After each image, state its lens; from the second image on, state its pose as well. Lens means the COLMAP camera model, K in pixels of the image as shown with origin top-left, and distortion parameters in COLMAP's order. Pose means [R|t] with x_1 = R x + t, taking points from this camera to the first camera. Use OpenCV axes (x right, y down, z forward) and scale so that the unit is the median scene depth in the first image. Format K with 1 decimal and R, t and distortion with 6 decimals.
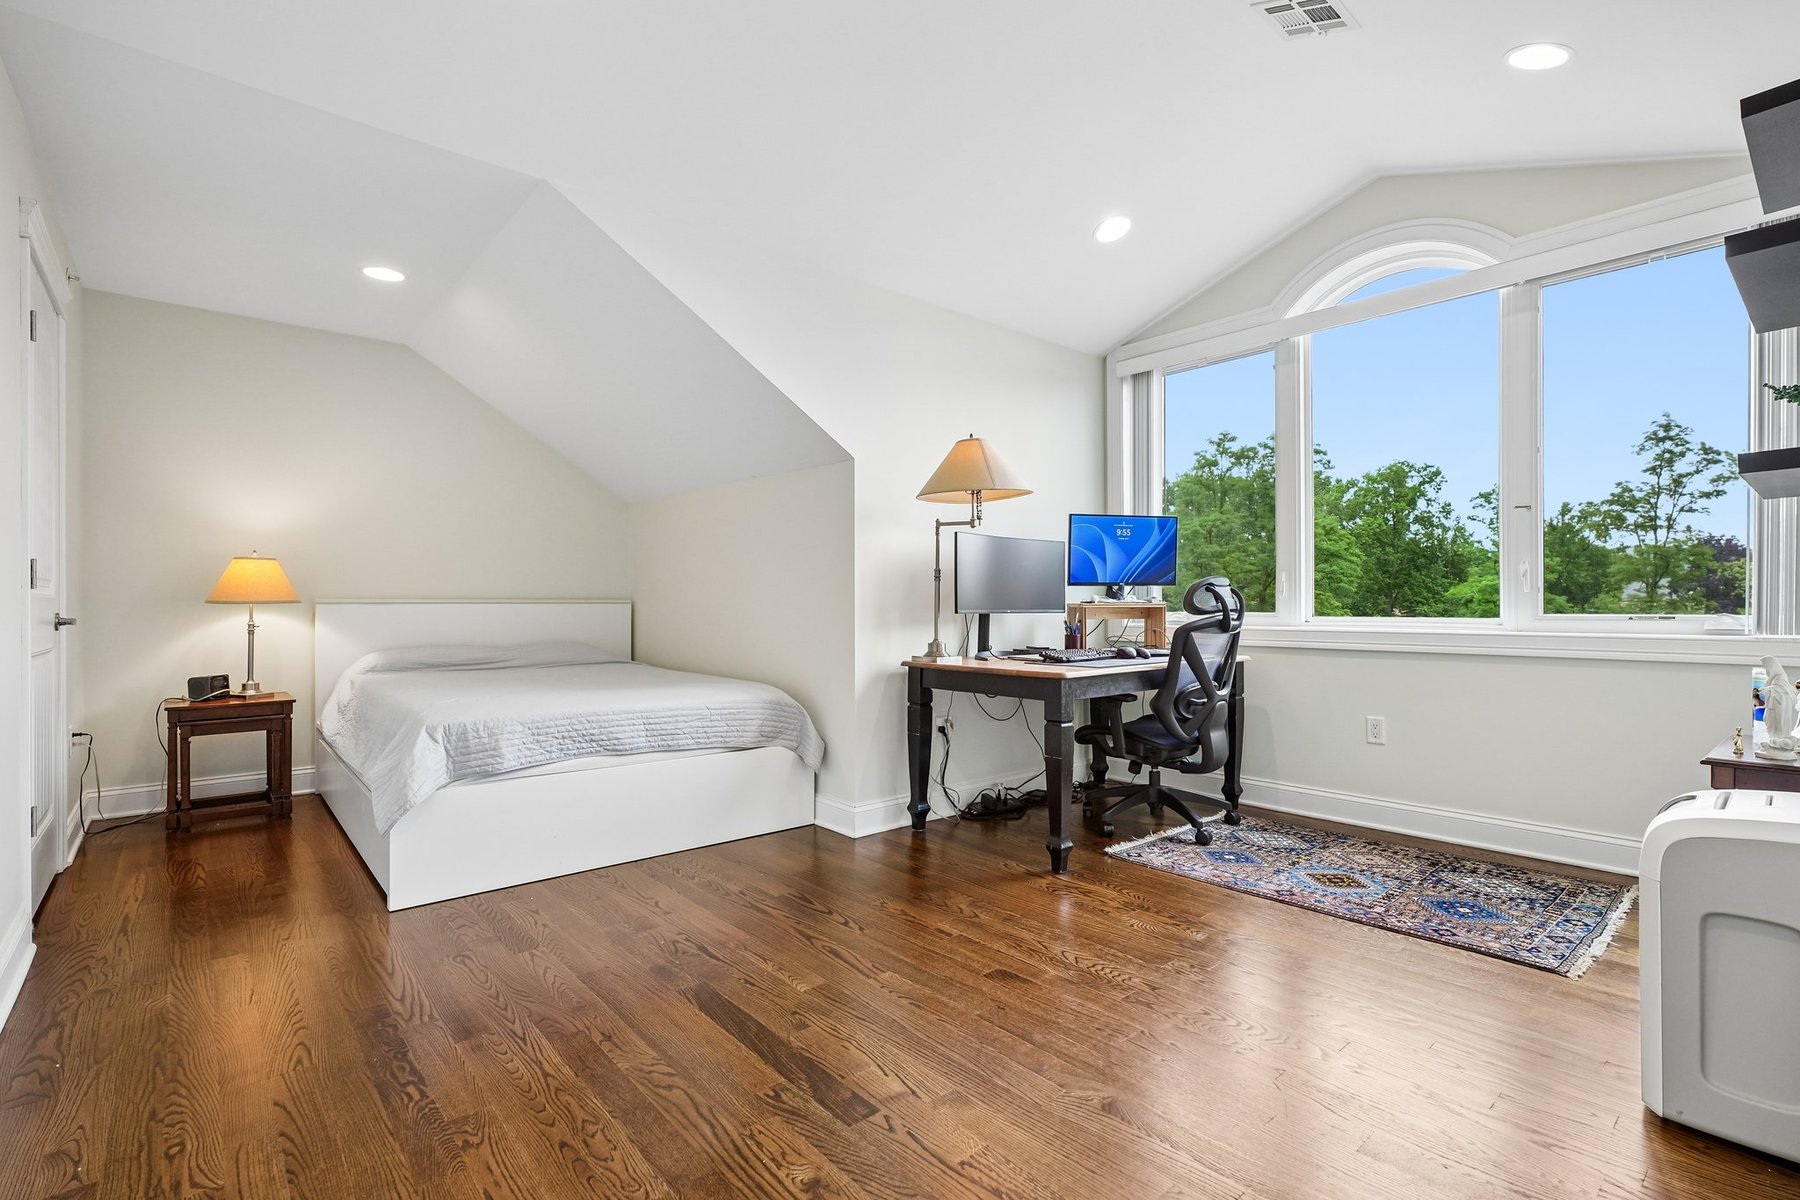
lens RADIAL K [[832.5, 0, 895.4], [0, 832.5, 591.4], [0, 0, 1]] dist [-0.006381, 0.003292]
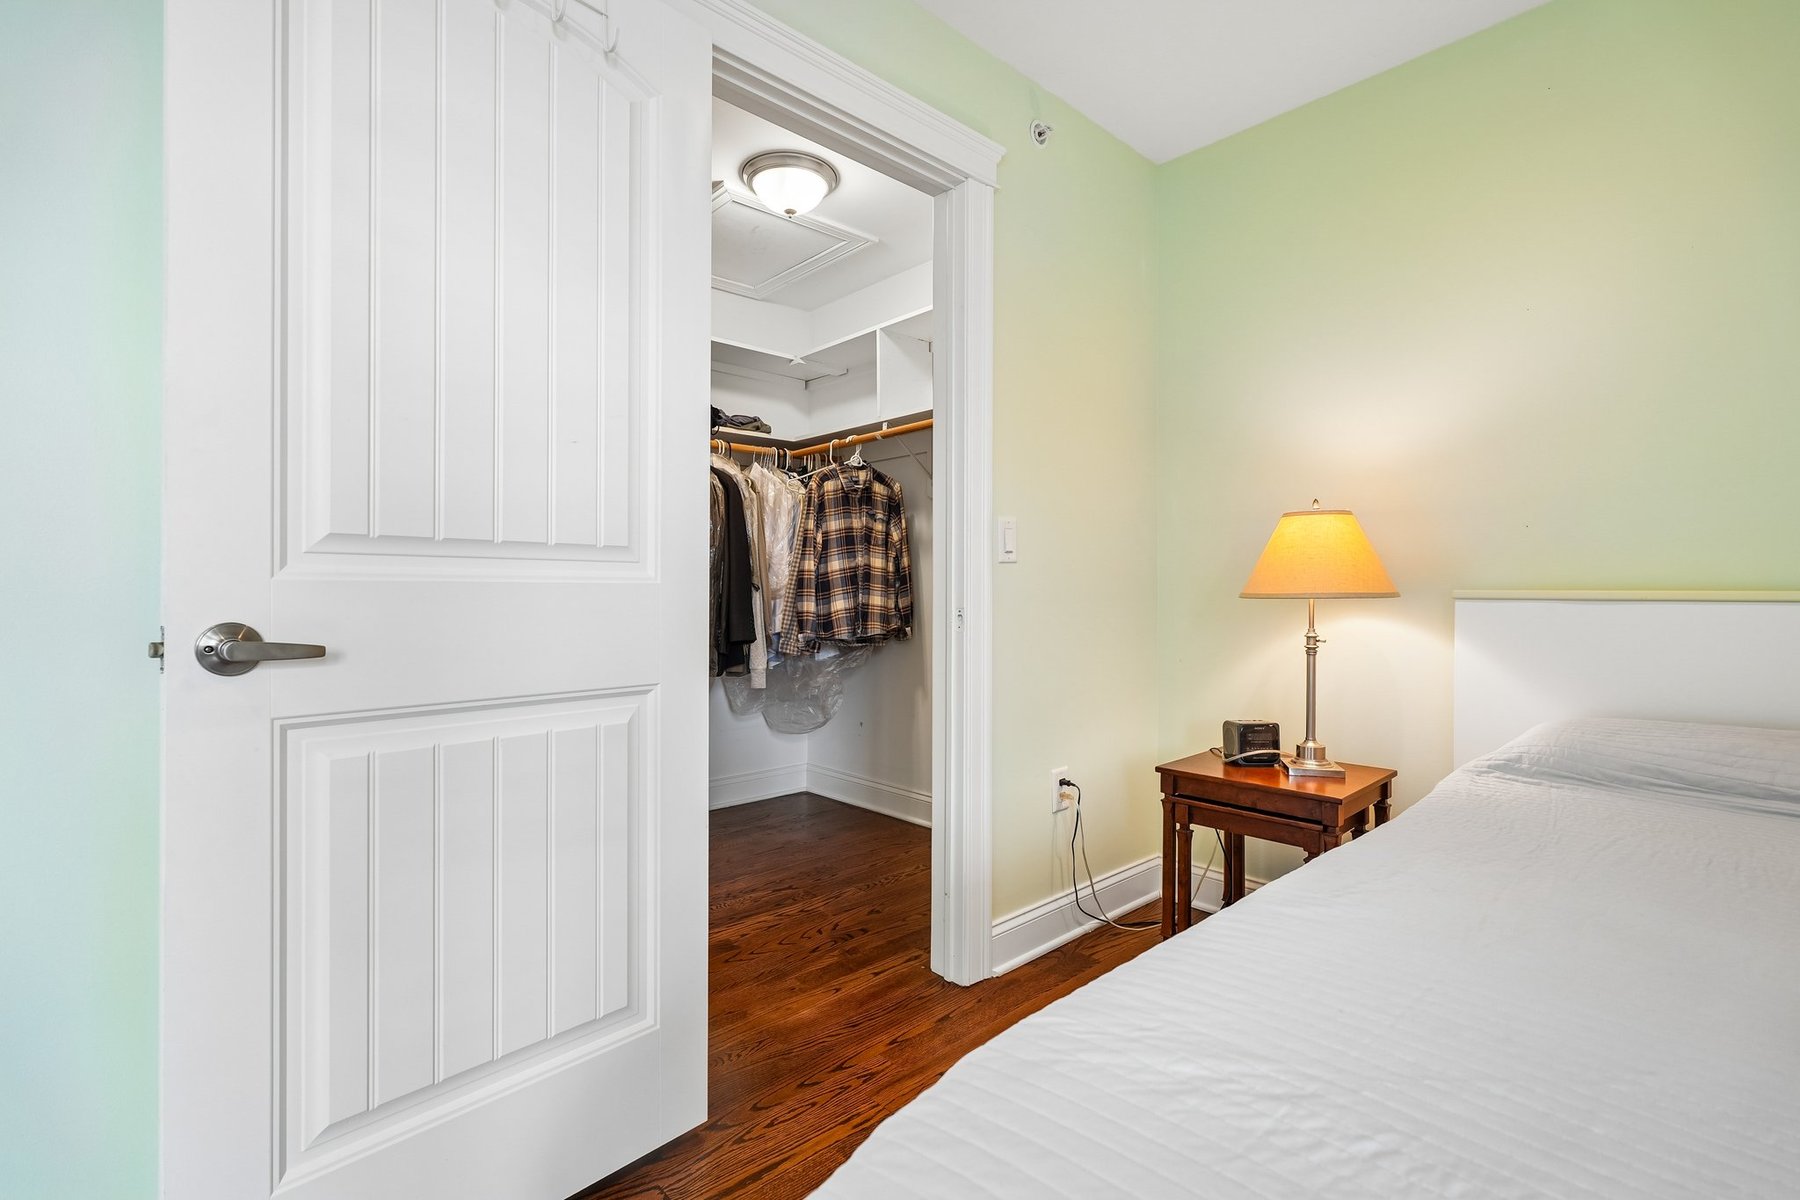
lens RADIAL K [[832.5, 0, 893.9], [0, 832.5, 600.2], [0, 0, 1]] dist [-0.006381, 0.003292]
pose [[0.031105, 0.003358, -0.999510, -0.244357], [0.008652, 0.999956, 0.003629, 0.011290], [0.999479, -0.008761, 0.031074, 0.712731]]
